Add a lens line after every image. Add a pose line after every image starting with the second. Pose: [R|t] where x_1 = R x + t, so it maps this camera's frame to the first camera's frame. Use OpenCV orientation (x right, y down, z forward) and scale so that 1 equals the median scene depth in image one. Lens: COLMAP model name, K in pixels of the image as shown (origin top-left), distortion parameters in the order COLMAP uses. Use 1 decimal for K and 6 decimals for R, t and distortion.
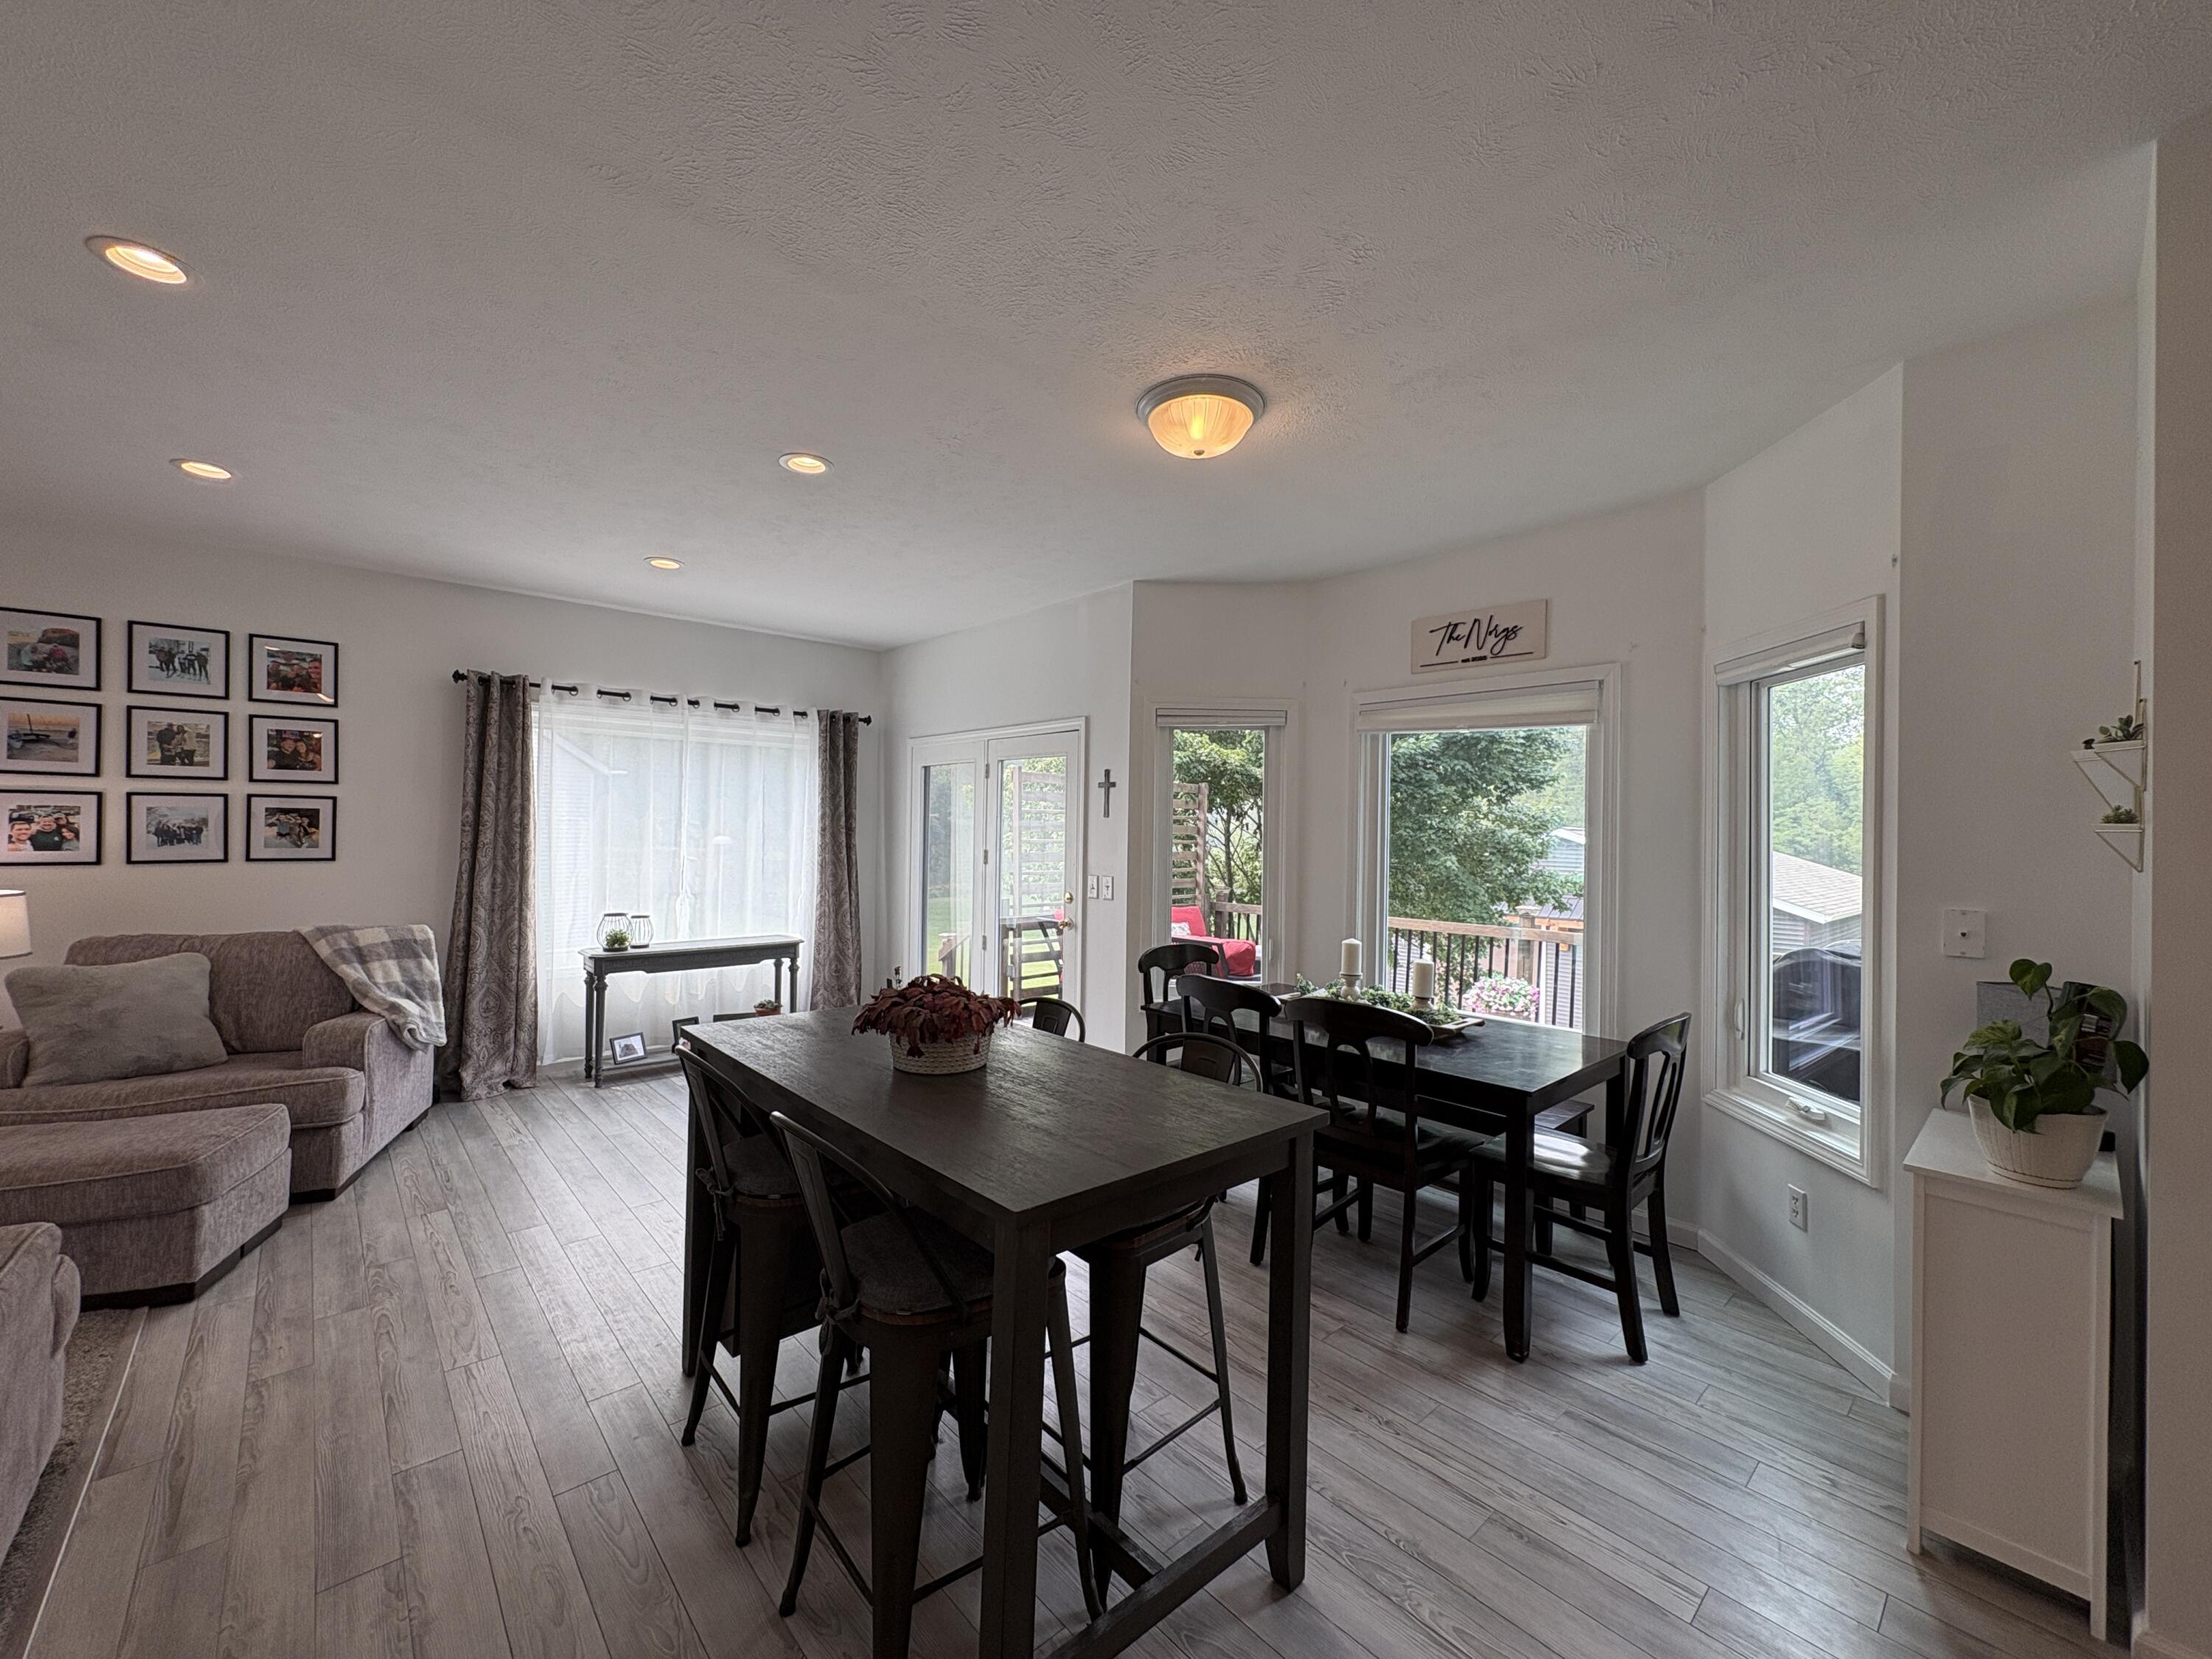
lens RADIAL K [[878.2, 0, 1109.1], [0, 878.2, 825.2], [0, 0, 1]] dist [-0.000964, 0.000467]
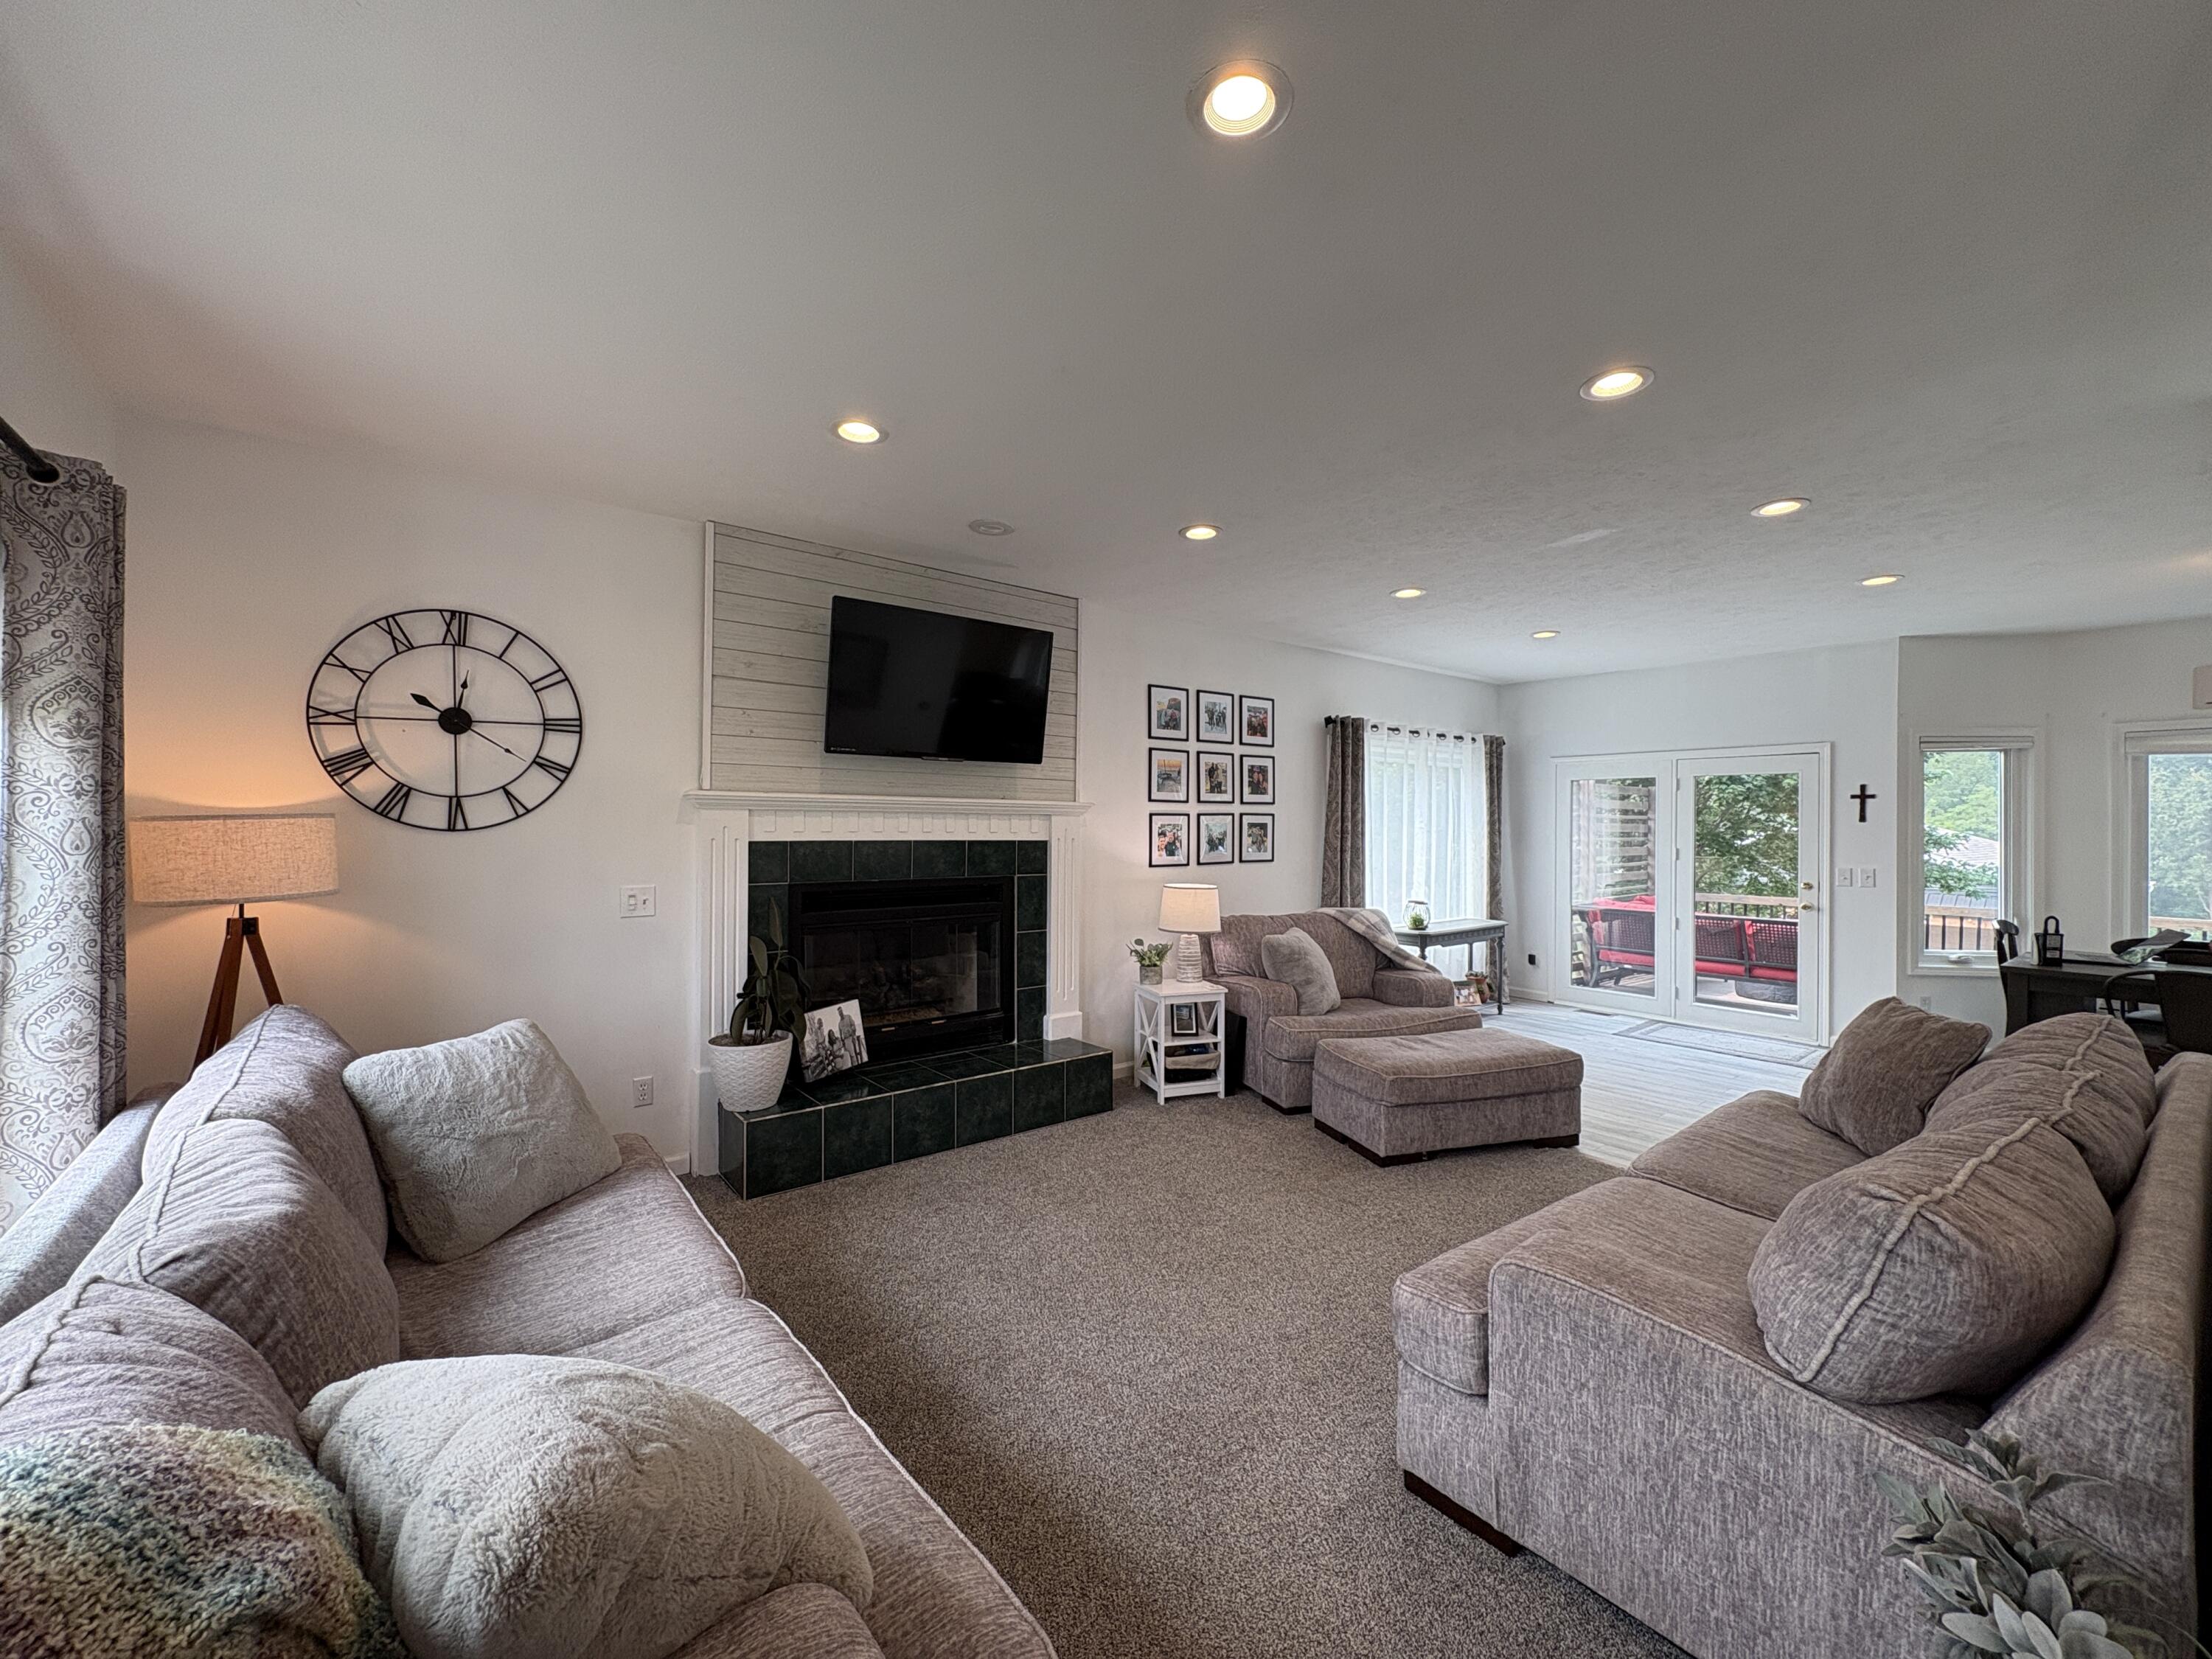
lens RADIAL K [[878.2, 0, 1110.3], [0, 878.2, 829.0], [0, 0, 1]] dist [-0.000964, 0.000467]
pose [[0.997448, -0.010896, -0.070559, -1.159555], [0.011584, 0.999889, 0.009357, -0.027533], [0.070449, -0.010150, 0.997464, -0.398298]]
